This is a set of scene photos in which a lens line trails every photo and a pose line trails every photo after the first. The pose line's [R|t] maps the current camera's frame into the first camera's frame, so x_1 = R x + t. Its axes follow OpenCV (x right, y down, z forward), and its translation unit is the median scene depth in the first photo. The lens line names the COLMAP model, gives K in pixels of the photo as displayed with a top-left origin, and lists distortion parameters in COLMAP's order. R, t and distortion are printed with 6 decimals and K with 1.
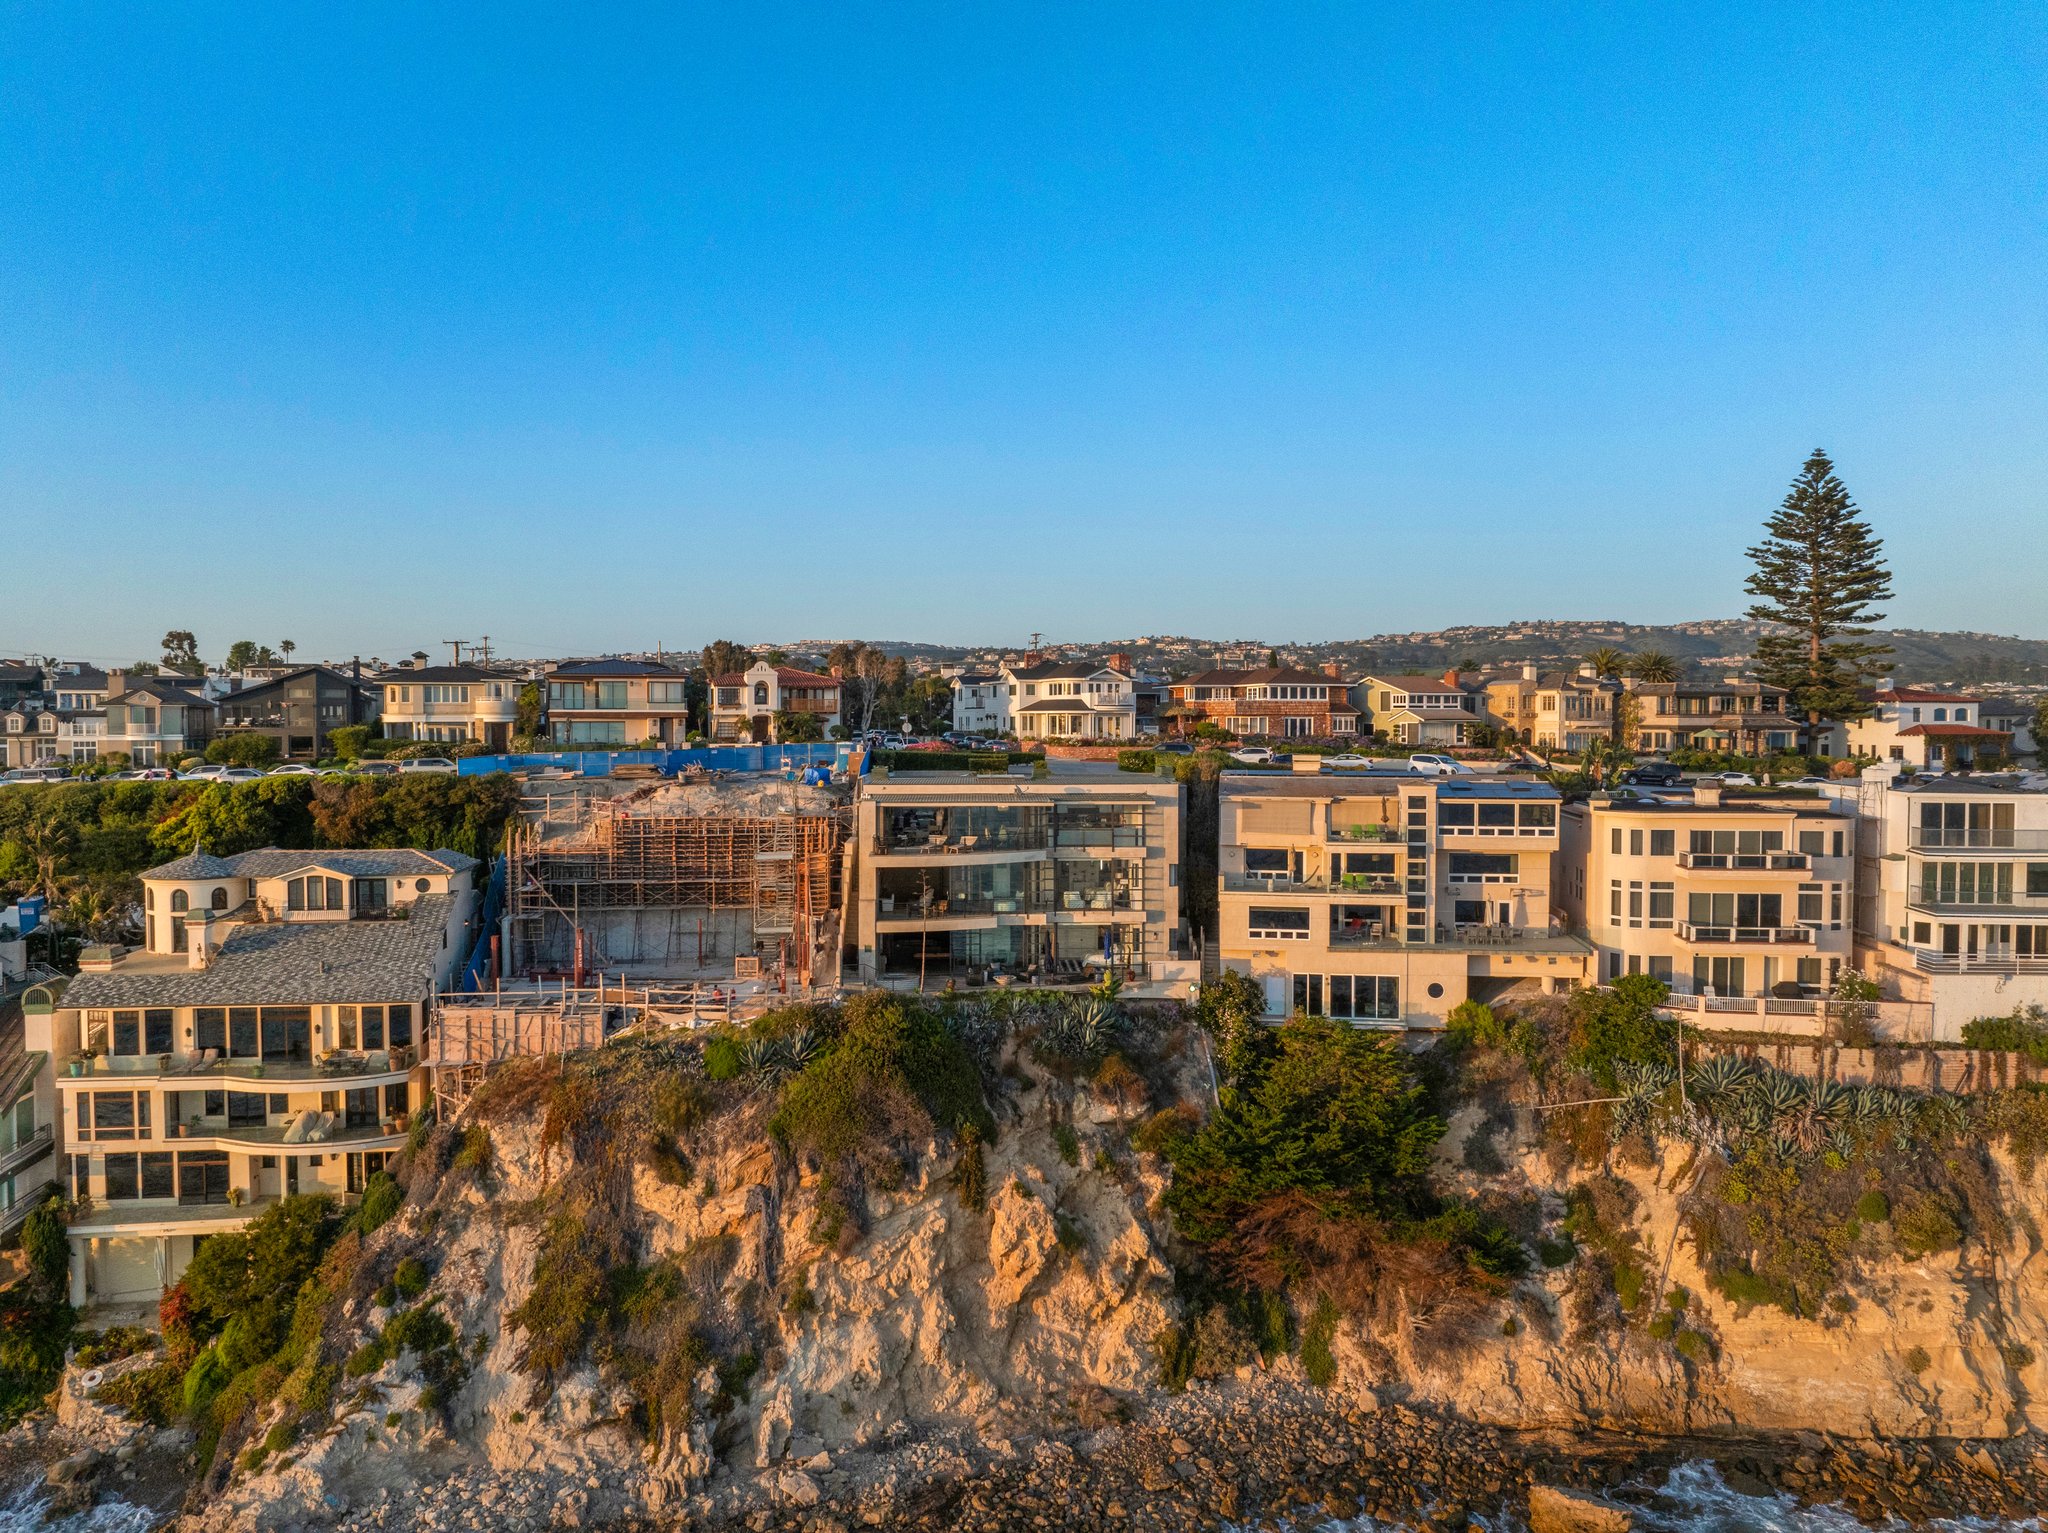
lens RADIAL K [[1444.6, 0, 1018.2], [0, 1444.6, 765.7], [0, 0, 1]] dist [-0.051004, 0.020048]
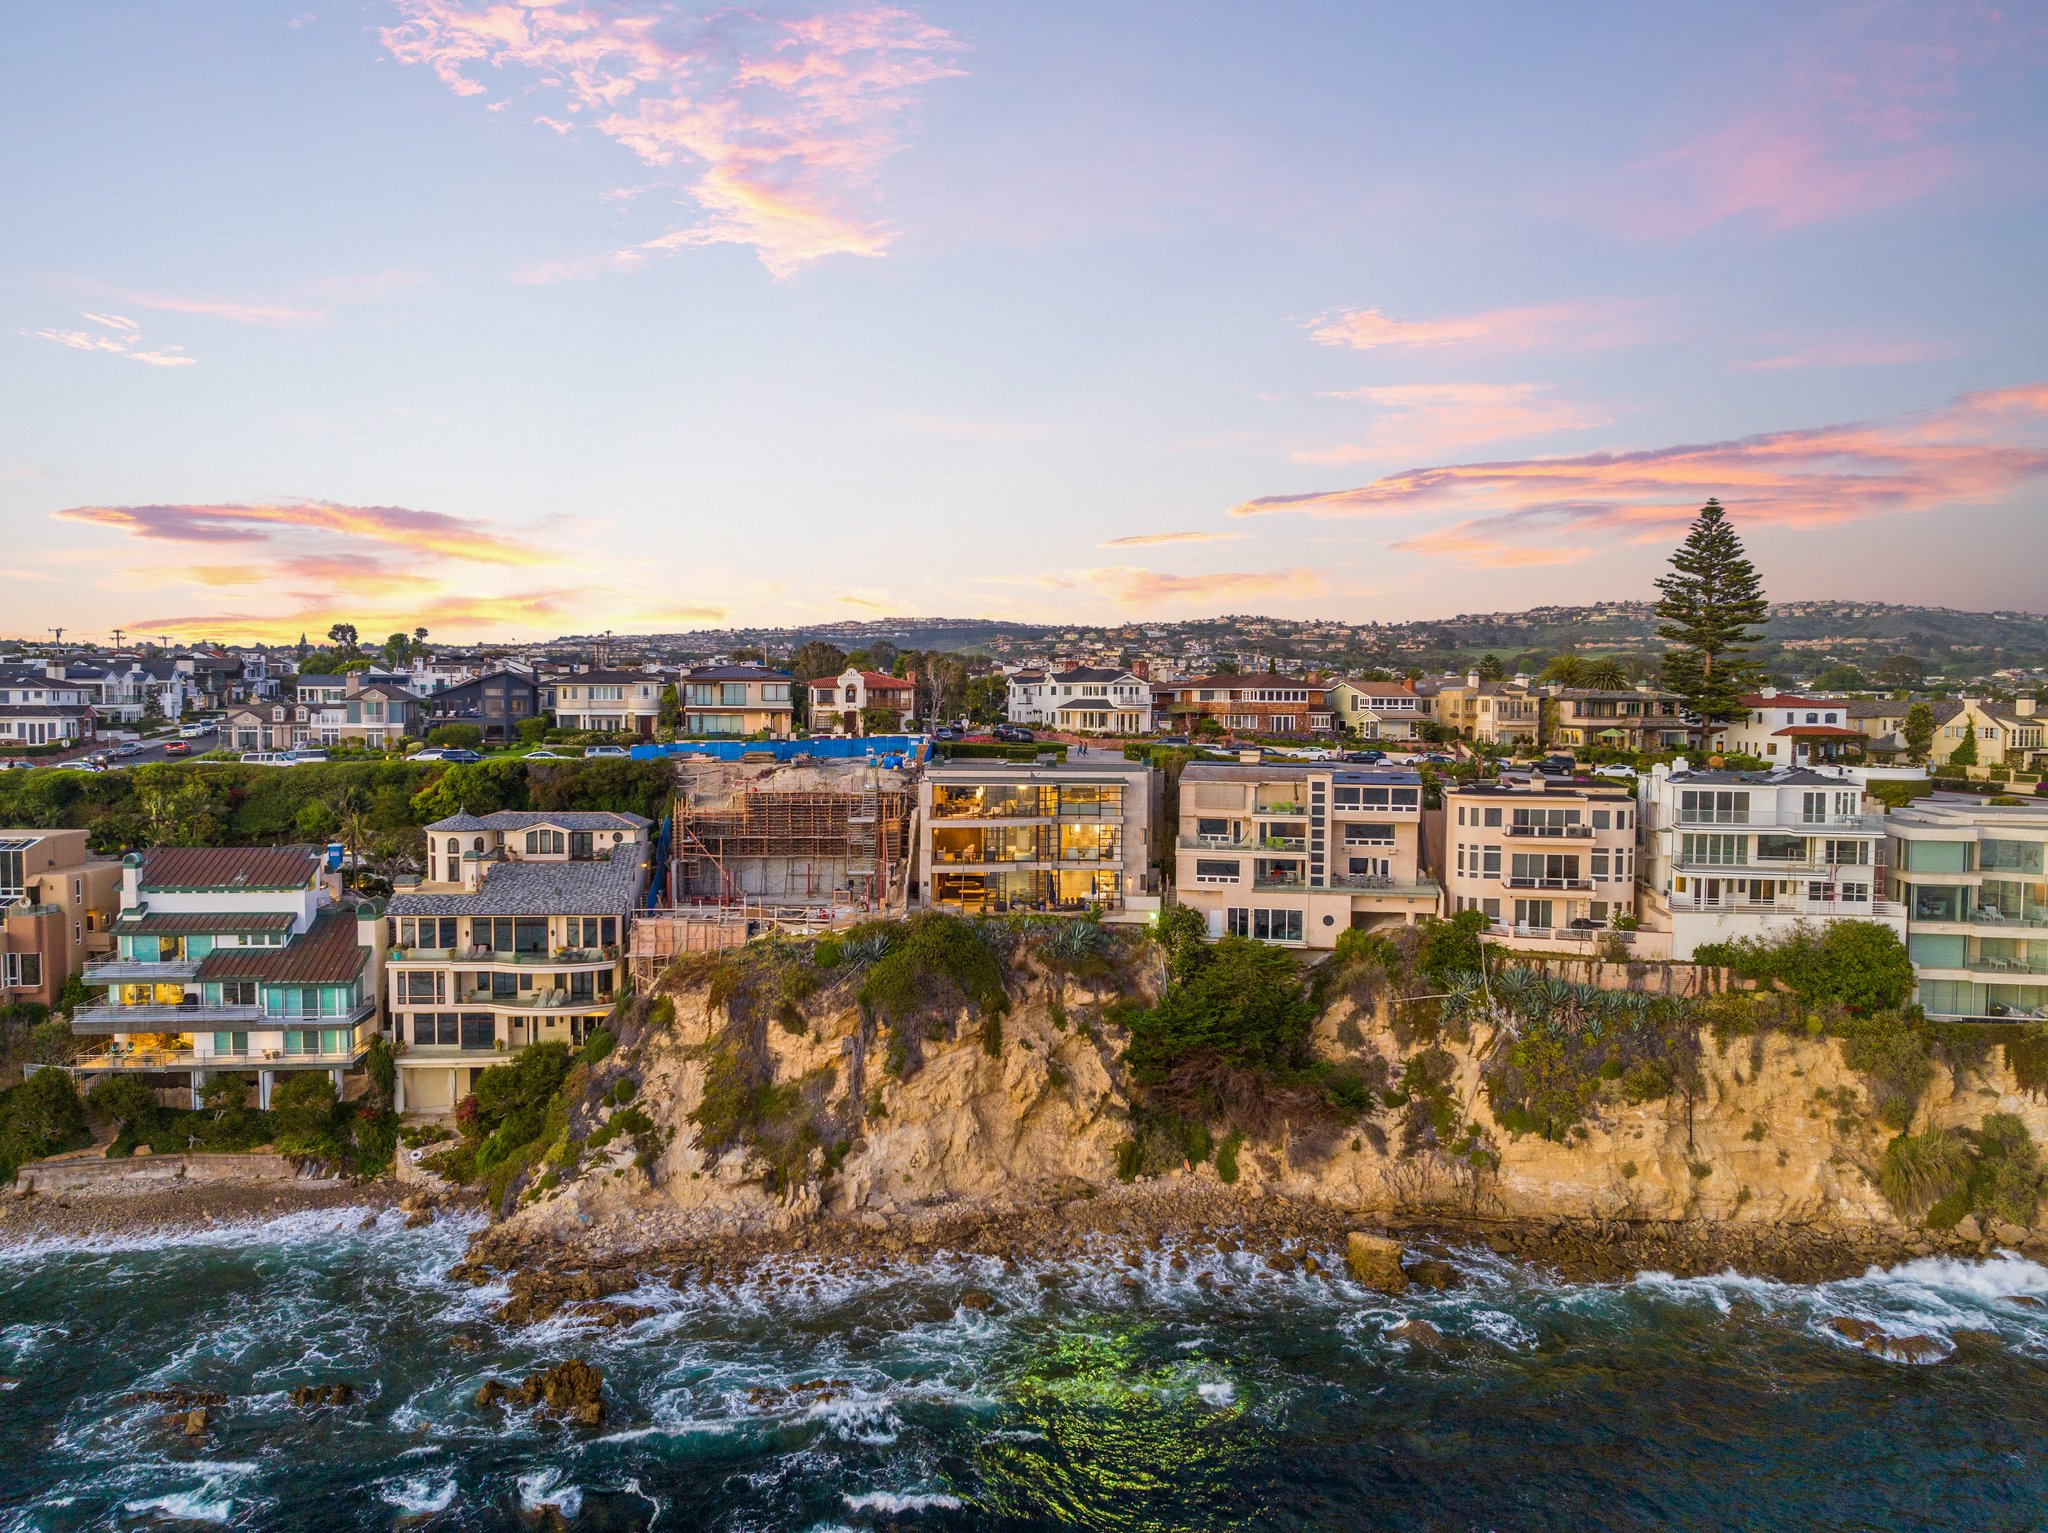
lens RADIAL K [[1443.7, 0, 1018.8], [0, 1443.7, 766.1], [0, 0, 1]] dist [-0.036661, 0.002640]
pose [[0.998357, 0.009553, -0.056506, 0.070372], [-0.008611, 0.999820, 0.016902, -0.016629], [0.056658, -0.016388, 0.998259, -0.443363]]
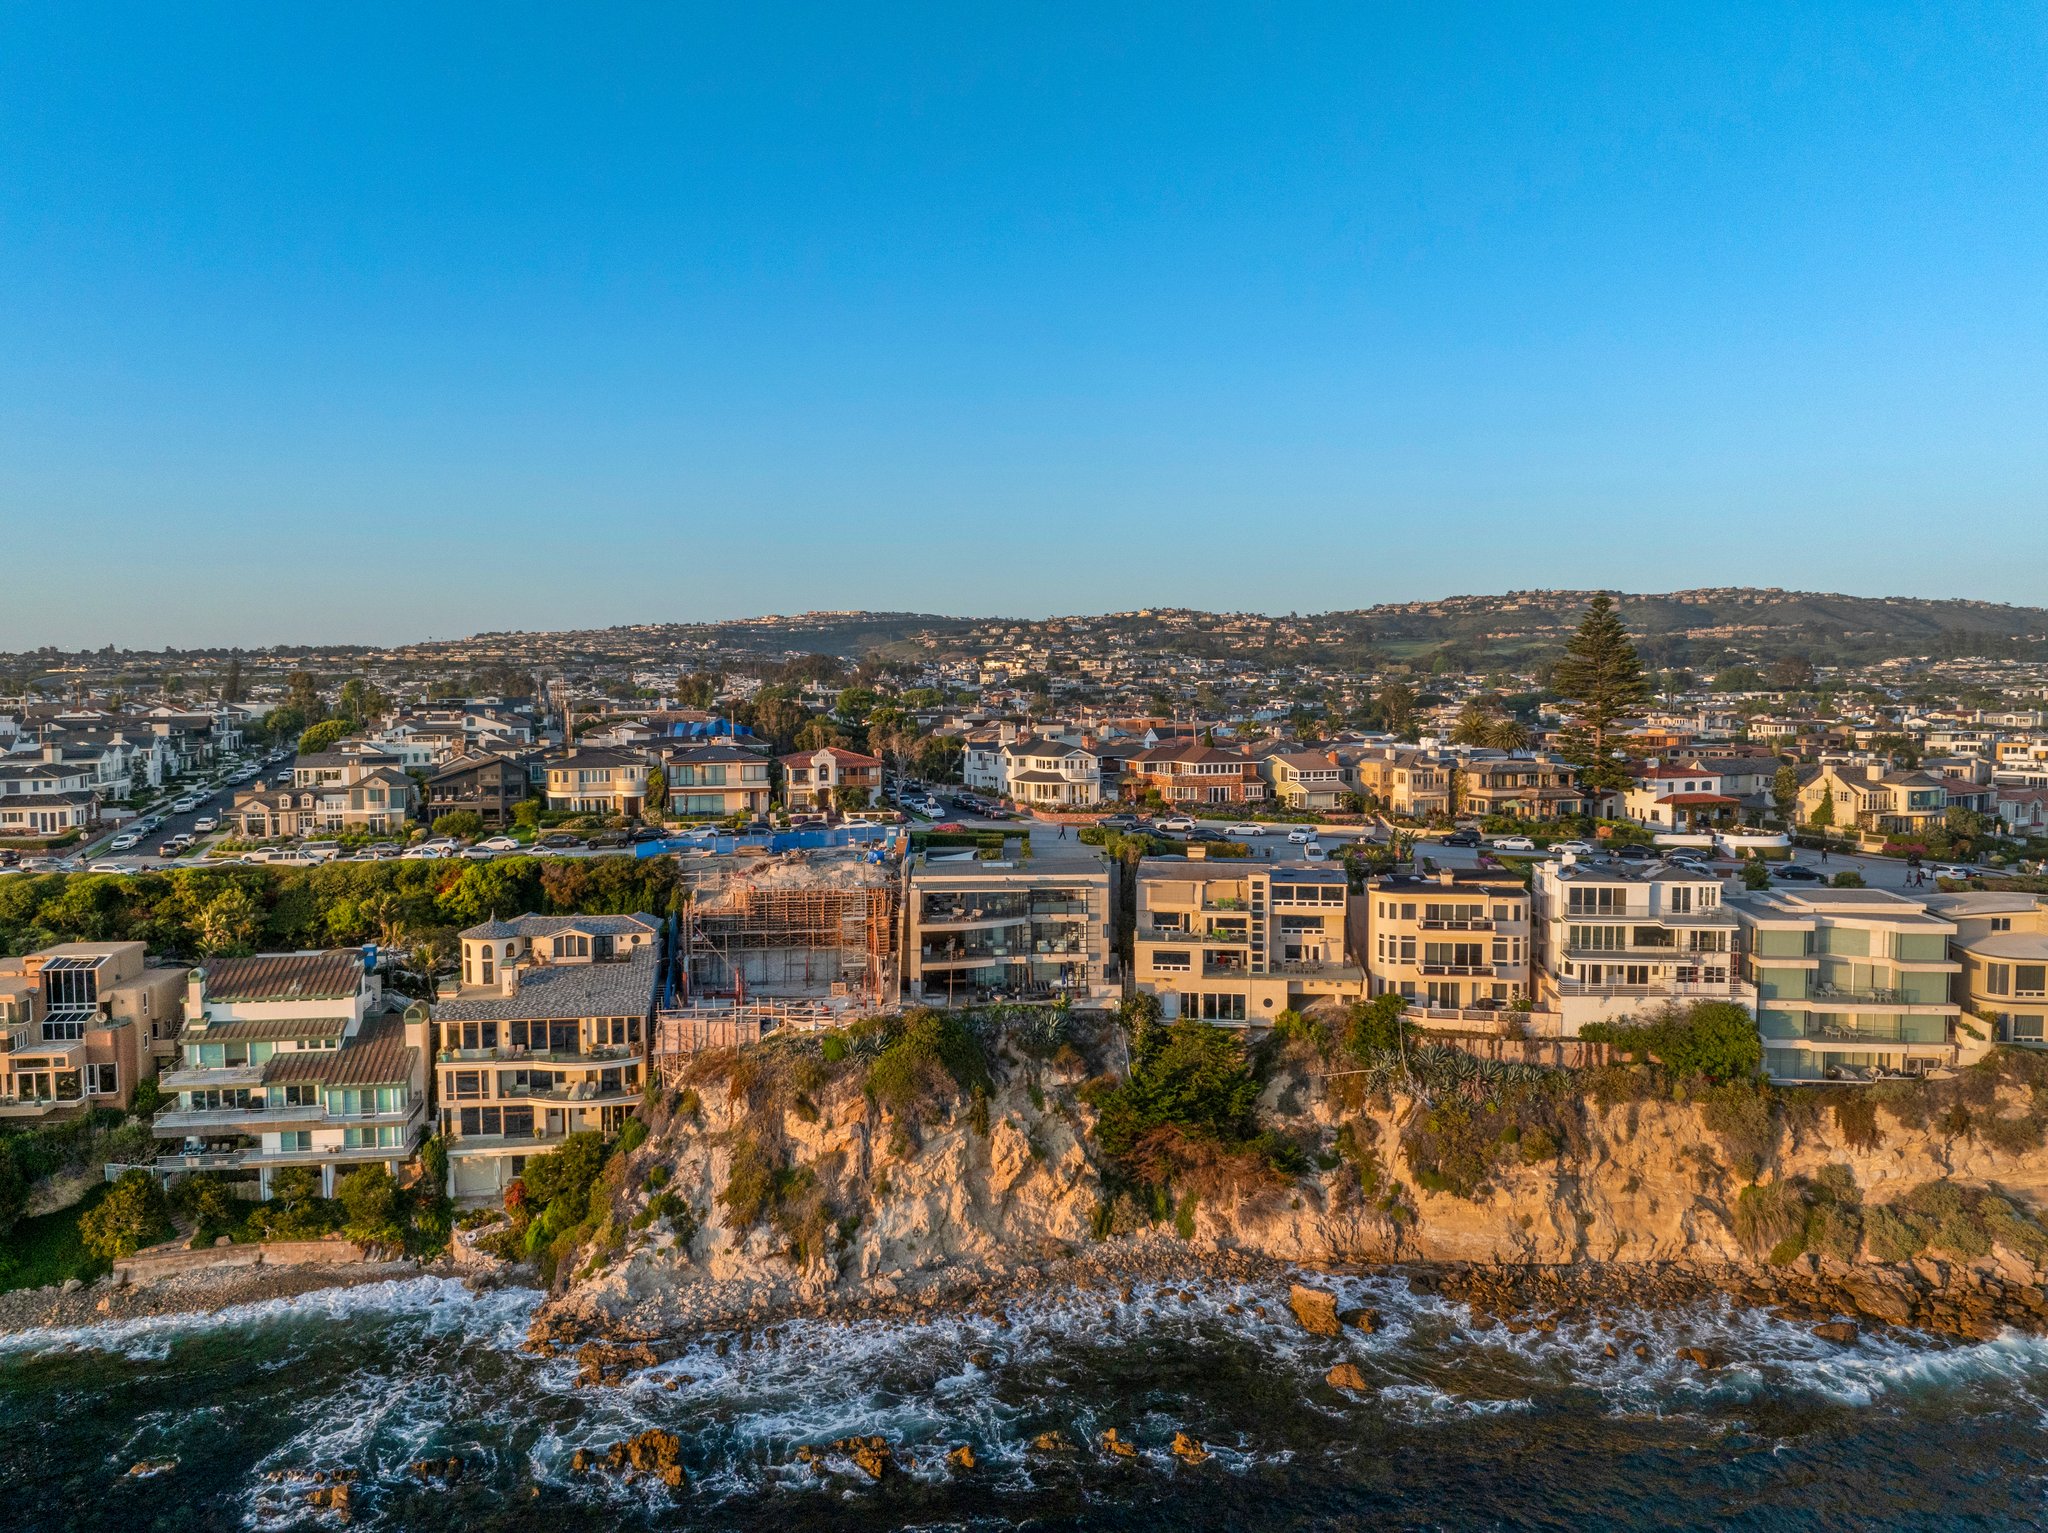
lens RADIAL K [[1443.7, 0, 1018.8], [0, 1443.7, 766.1], [0, 0, 1]] dist [-0.036661, 0.002640]
pose [[0.999983, -0.004592, -0.003686, 0.019521], [0.004686, 0.999652, 0.025953, -0.160471], [0.003565, -0.025970, 0.999656, -0.641246]]
